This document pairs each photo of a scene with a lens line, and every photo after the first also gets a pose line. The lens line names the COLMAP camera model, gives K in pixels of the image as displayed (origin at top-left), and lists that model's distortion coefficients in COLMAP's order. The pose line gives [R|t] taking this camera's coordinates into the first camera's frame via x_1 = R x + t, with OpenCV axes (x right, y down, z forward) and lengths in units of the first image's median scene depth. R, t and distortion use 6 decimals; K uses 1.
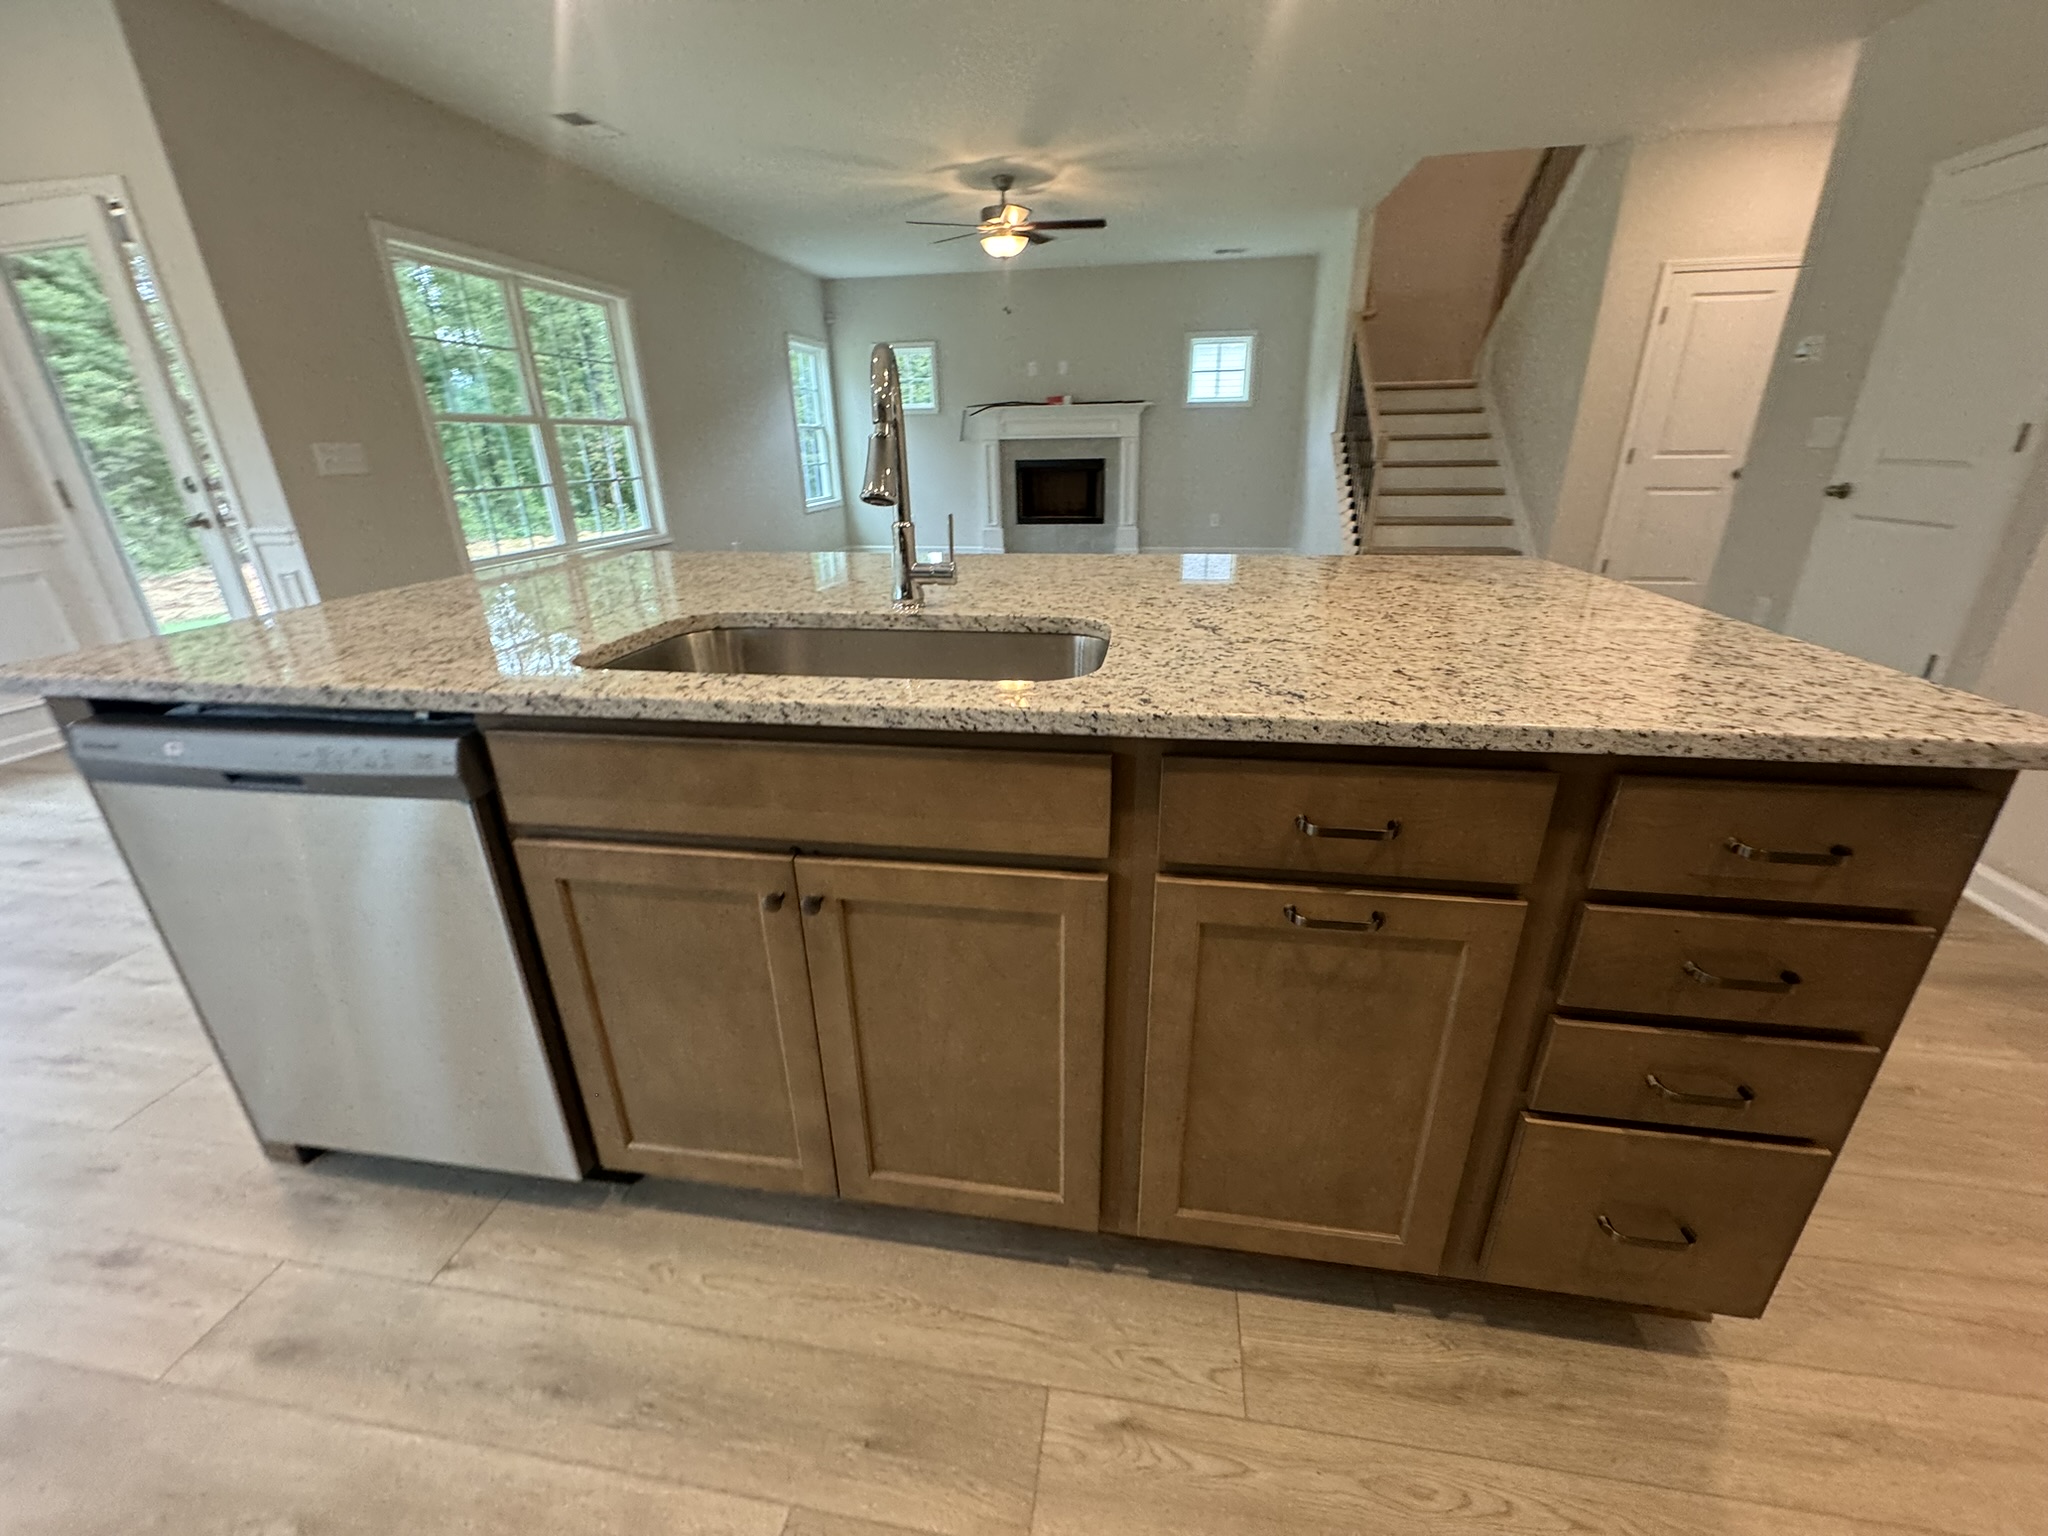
lens RADIAL K [[821.9, 0, 1026.4], [0, 821.9, 761.4], [0, 0, 1]] dist [-0.002792, -0.000045]
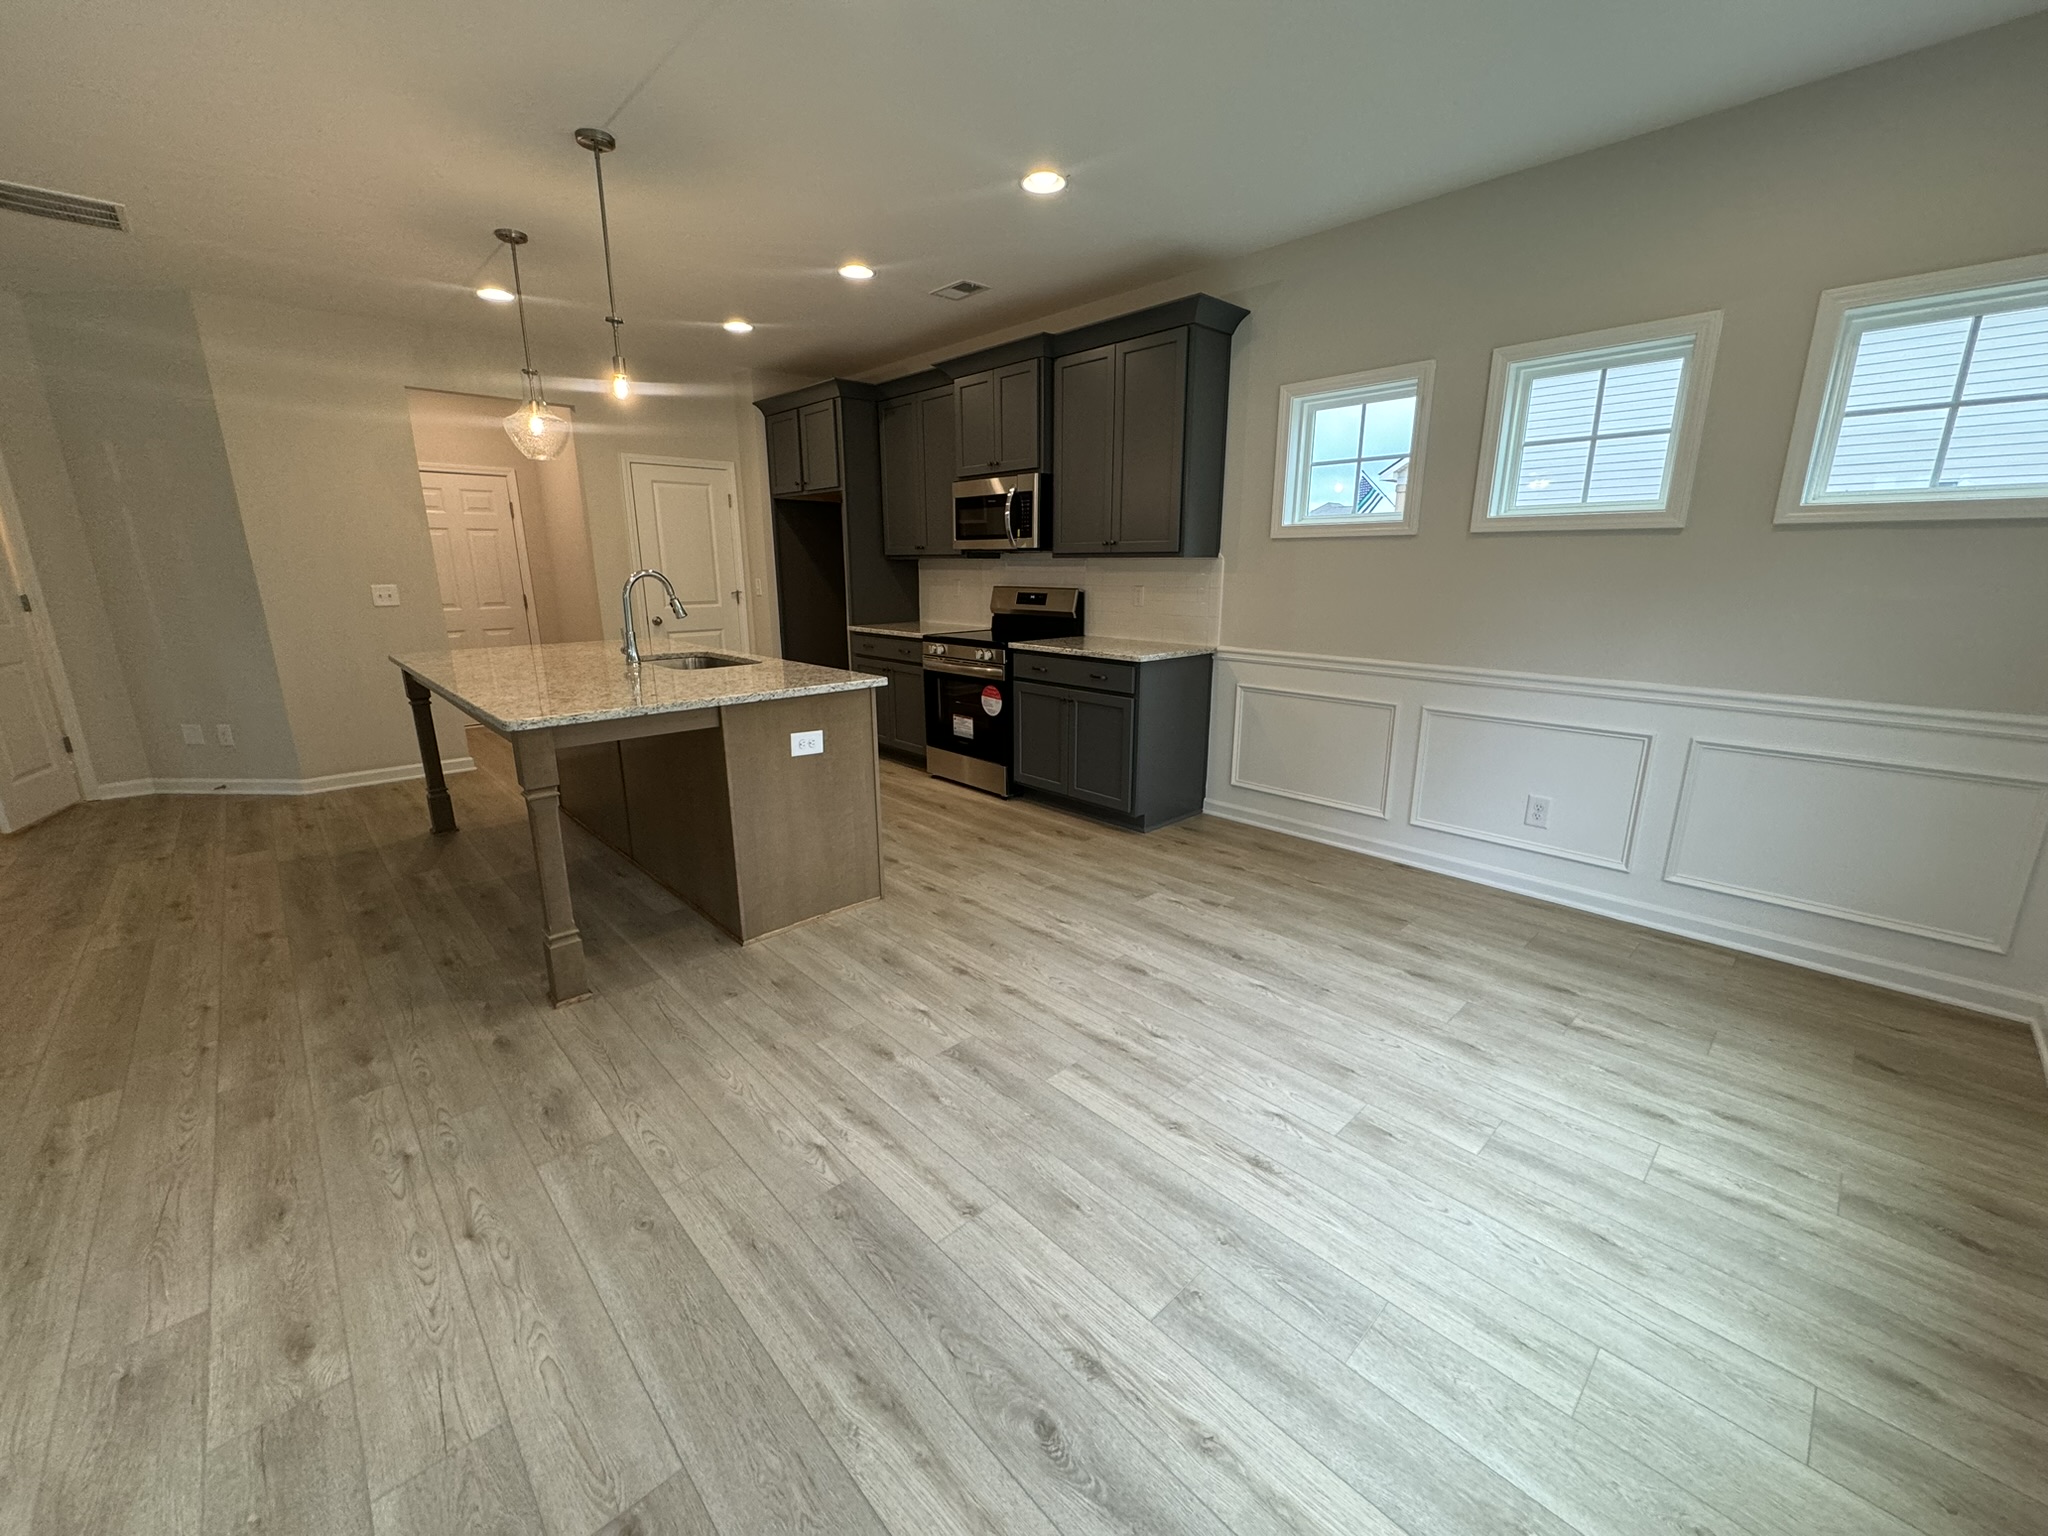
lens RADIAL K [[814.5, 0, 1024.6], [0, 814.5, 765.1], [0, 0, 1]] dist [-0.001890, 0.000359]
pose [[-0.788321, -0.132416, 0.600846, -0.469477], [0.237565, 0.835323, 0.495780, -0.158839], [-0.567549, 0.533574, -0.627046, 0.368421]]
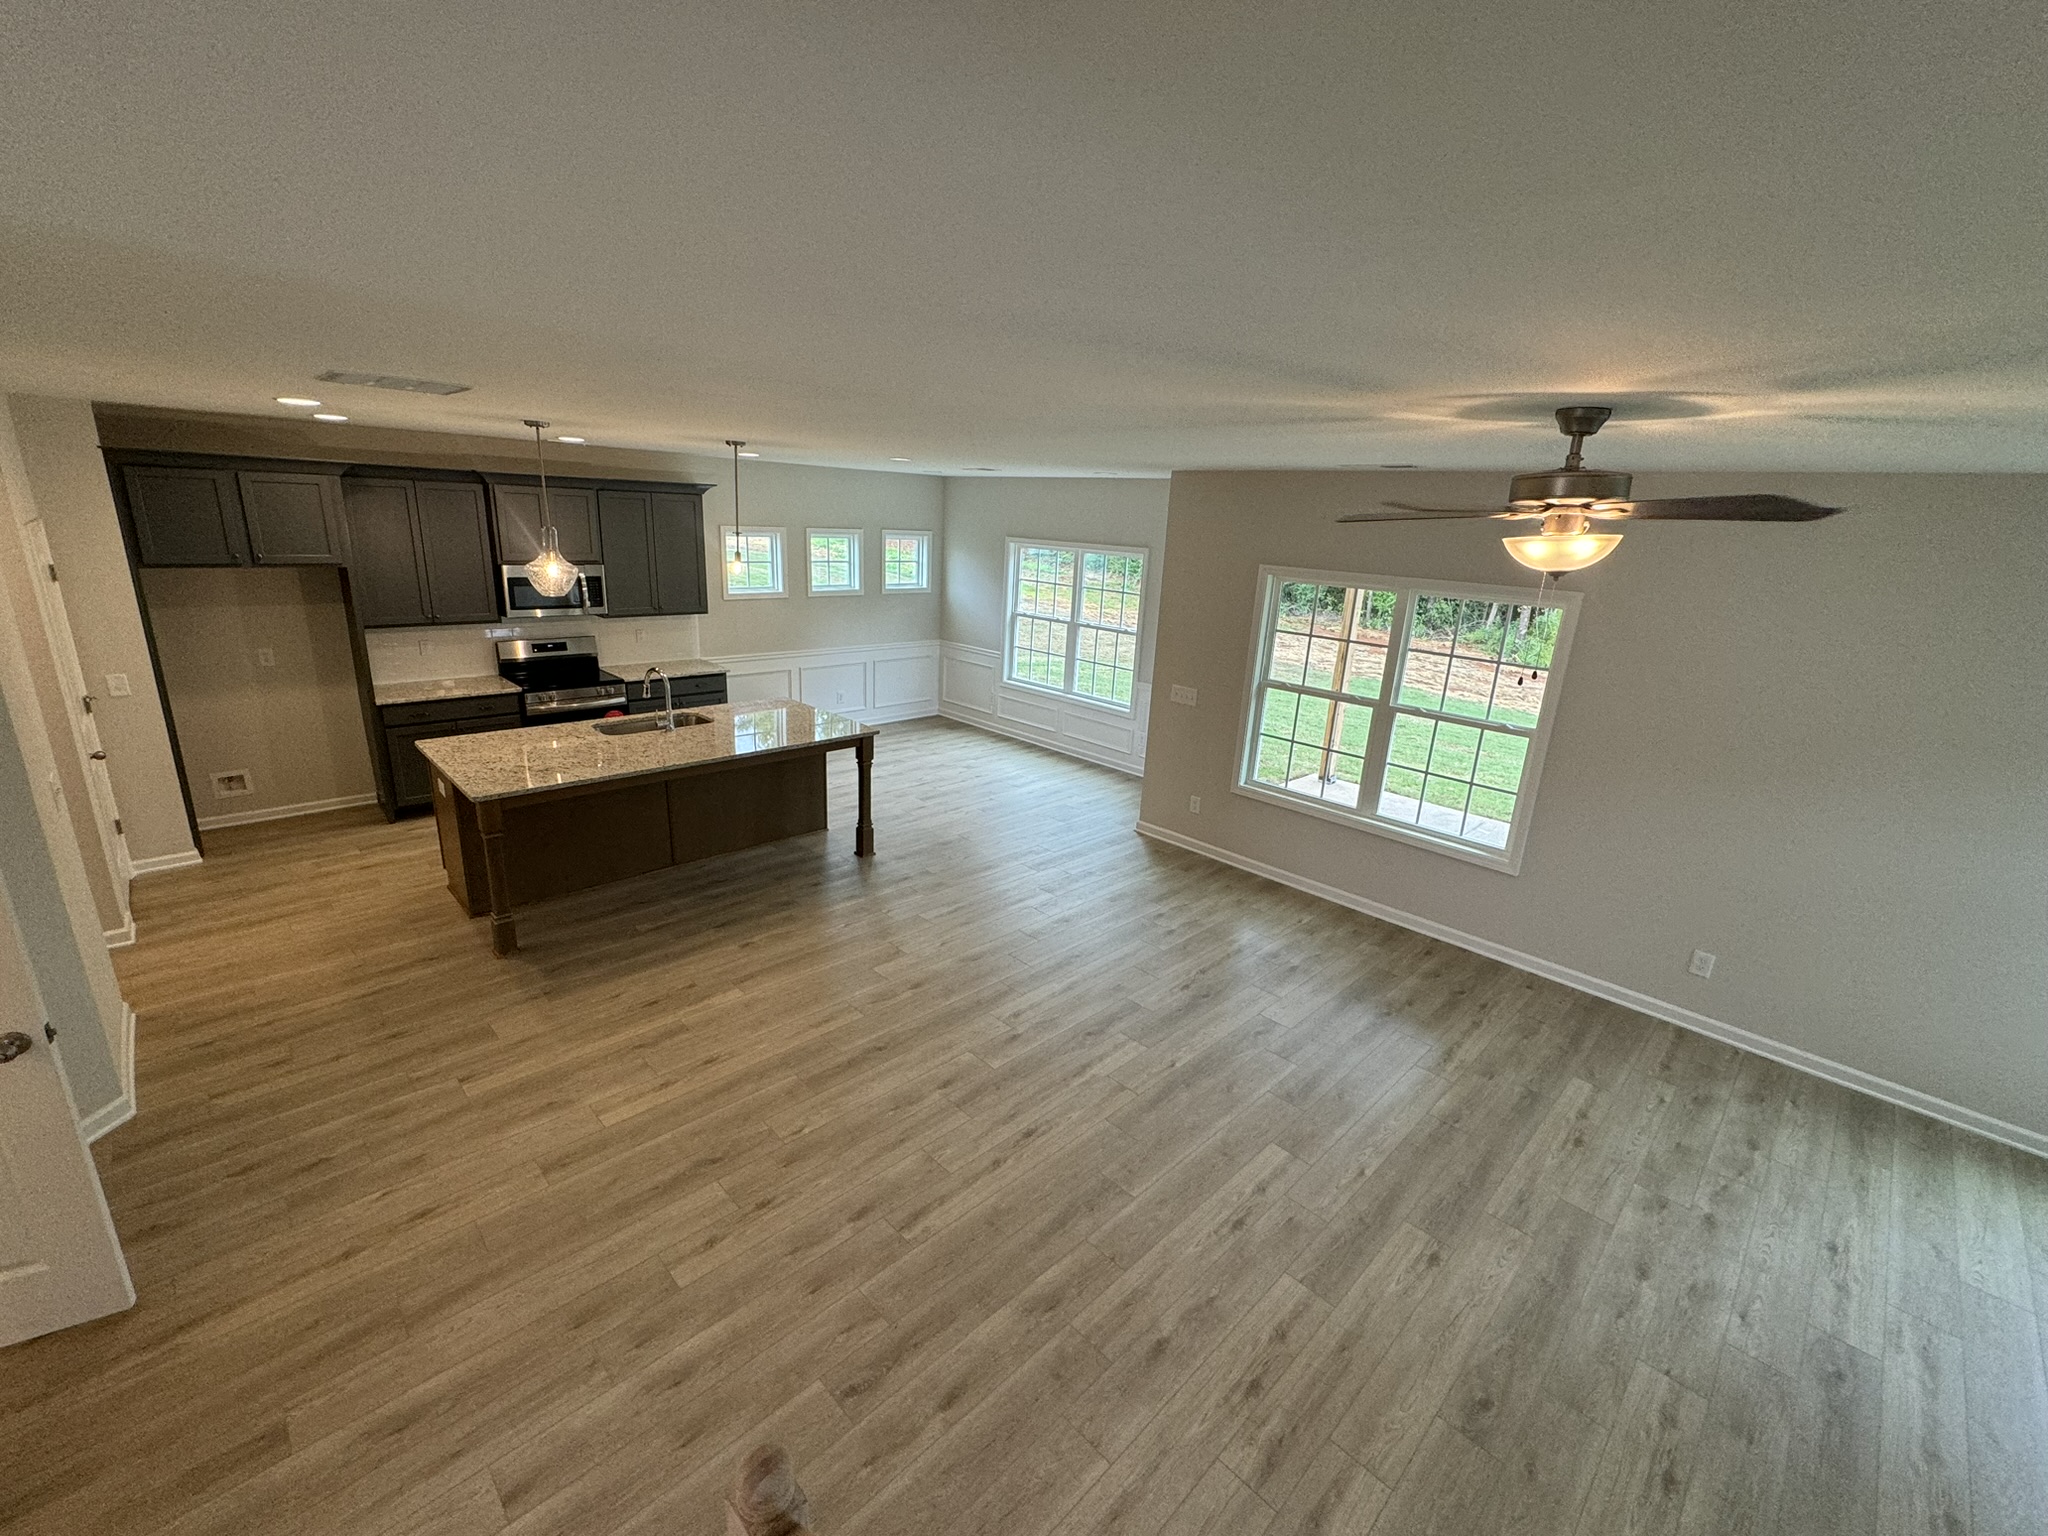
lens RADIAL K [[859.4, 0, 1024.9], [0, 859.4, 762.6], [0, 0, 1]] dist [-0.001493, 0.000848]
pose [[-0.597351, 0.208487, -0.774406, 0.350255], [-0.330742, 0.815635, 0.474710, -0.442282], [0.730603, 0.539697, -0.418265, 0.699336]]
